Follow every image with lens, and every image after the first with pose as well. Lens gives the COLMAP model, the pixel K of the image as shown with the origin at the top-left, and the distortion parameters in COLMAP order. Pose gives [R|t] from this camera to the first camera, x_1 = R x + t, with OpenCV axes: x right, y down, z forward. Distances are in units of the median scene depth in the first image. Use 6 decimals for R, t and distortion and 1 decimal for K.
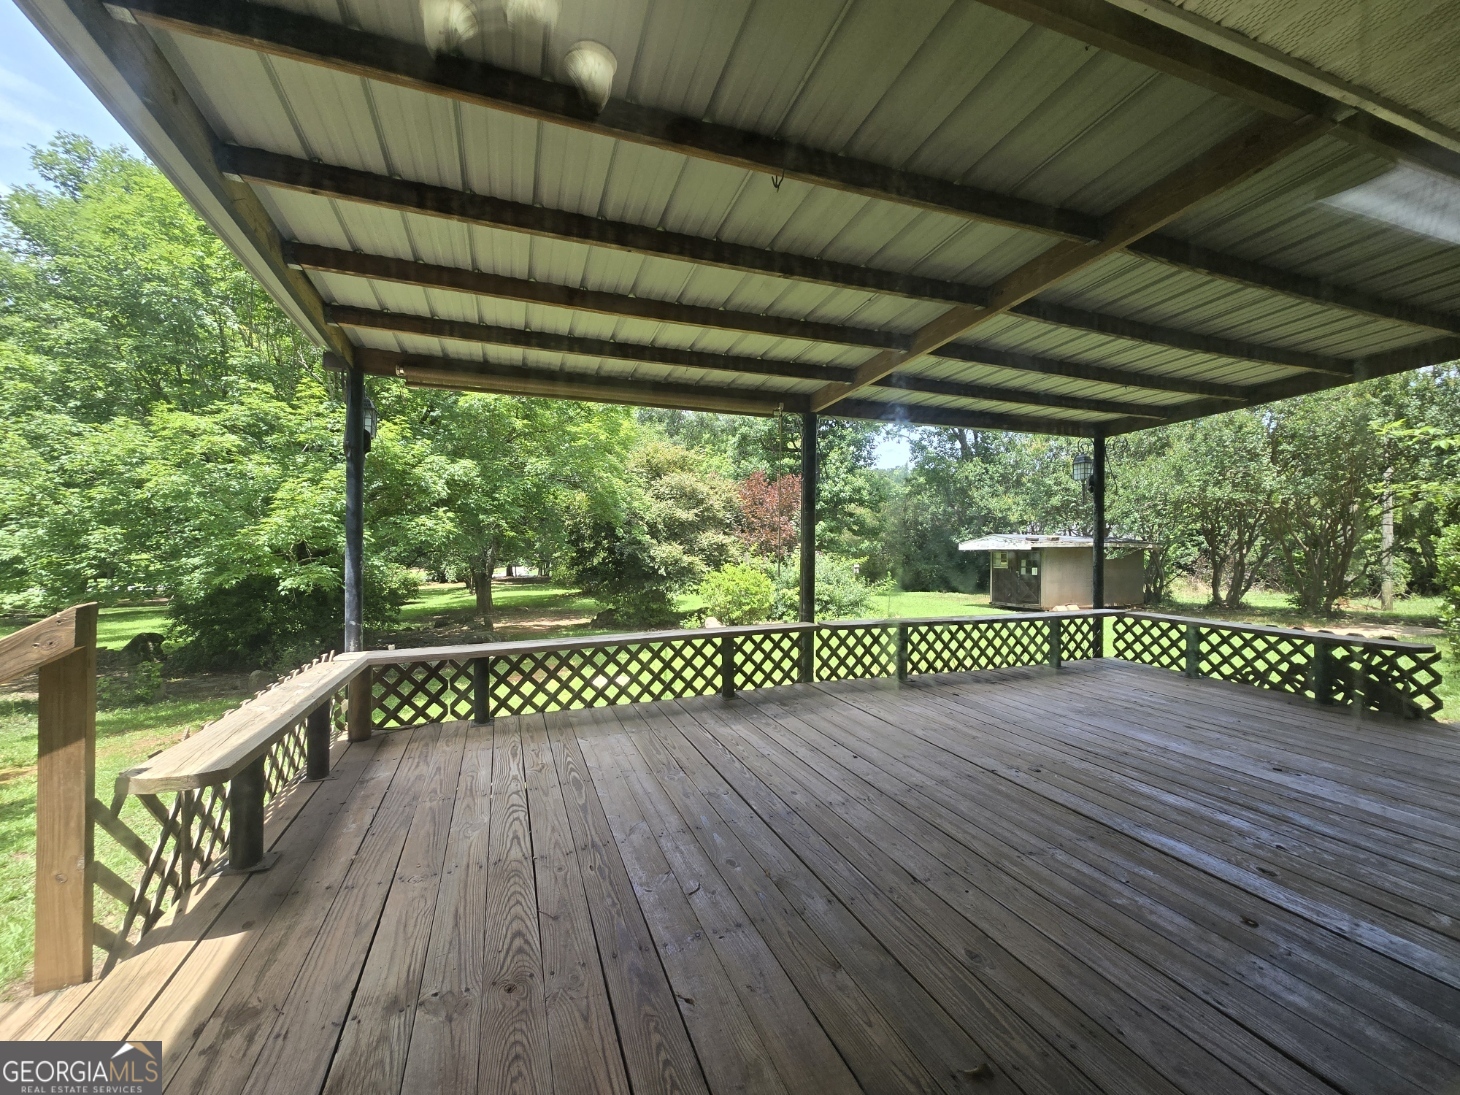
lens RADIAL K [[593.4, 0, 721.1], [0, 593.4, 547.1], [0, 0, 1]] dist [0.004324, 0.000253]
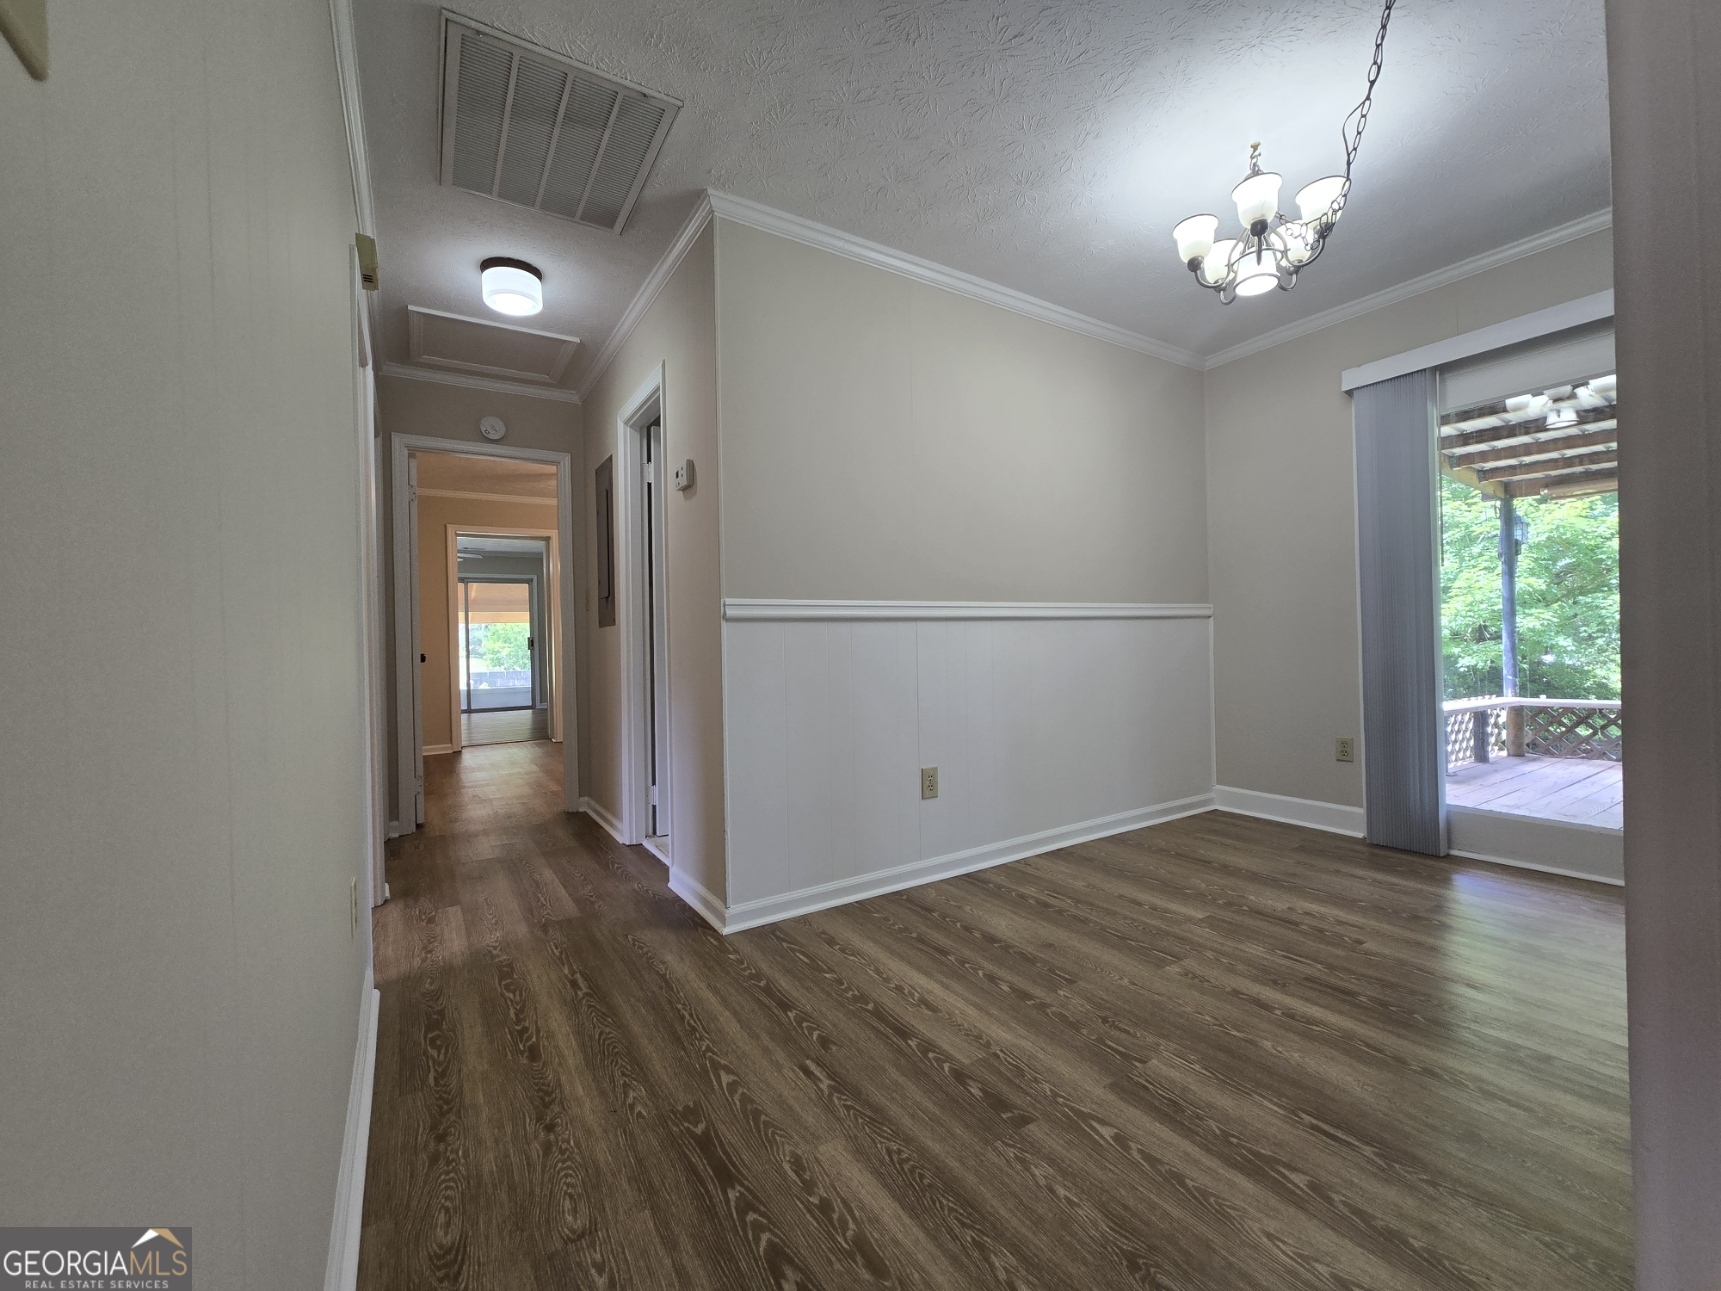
lens RADIAL K [[699.5, 0, 865.8], [0, 699.5, 653.8], [0, 0, 1]] dist [0.004324, 0.000253]
pose [[0.223720, -0.006432, -0.974632, 0.127572], [0.025001, 0.999687, -0.000859, 0.007058], [0.974333, -0.024175, 0.223810, -0.165501]]
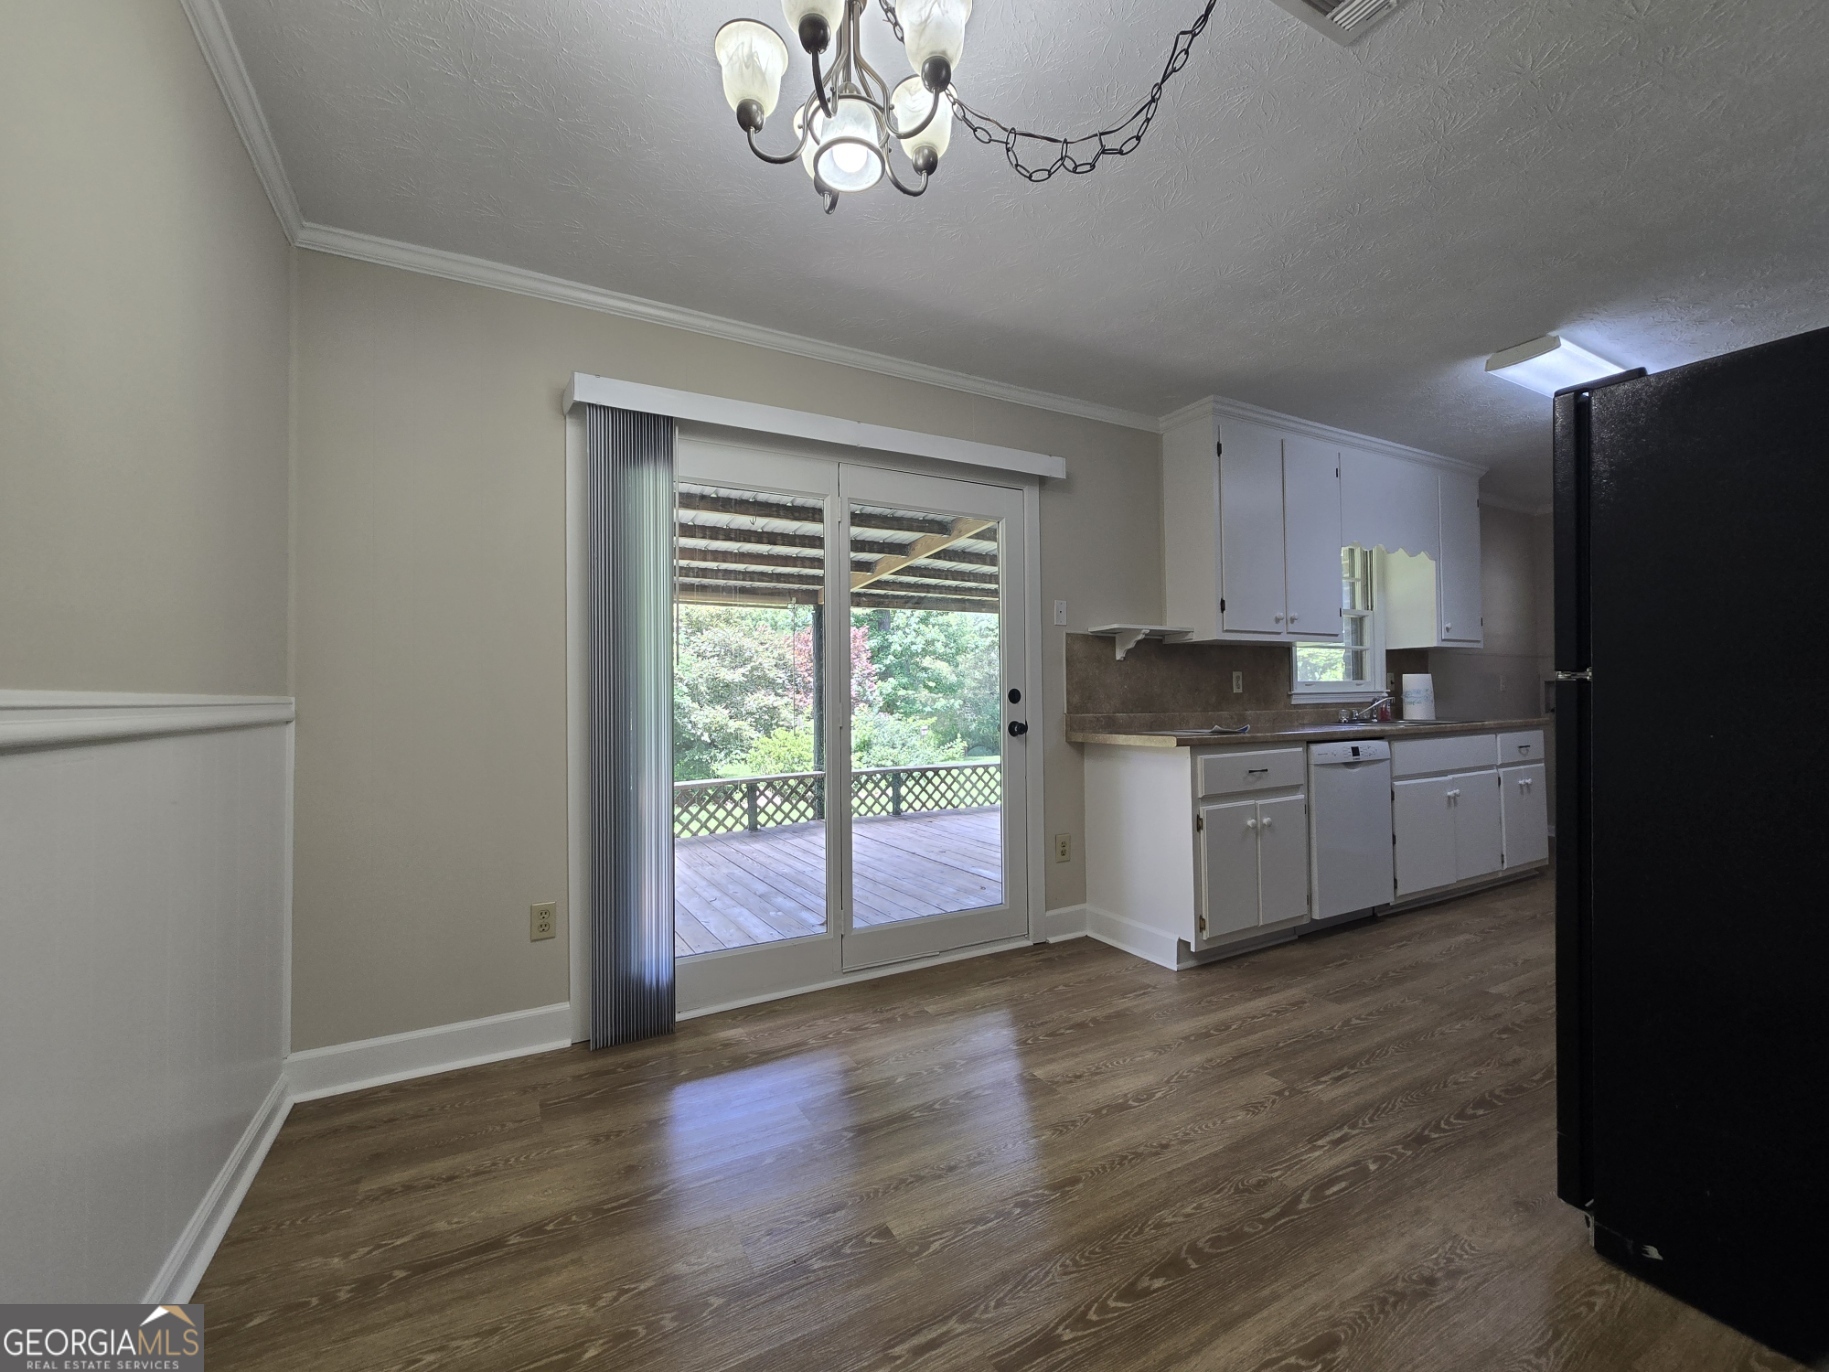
lens RADIAL K [[743.4, 0, 902.5], [0, 743.4, 680.0], [0, 0, 1]] dist [0.004324, 0.000253]
pose [[0.987473, -0.014677, 0.157101, 0.018699], [0.020383, 0.999188, -0.034768, -0.002345], [-0.156463, 0.037534, 0.986970, -0.145172]]
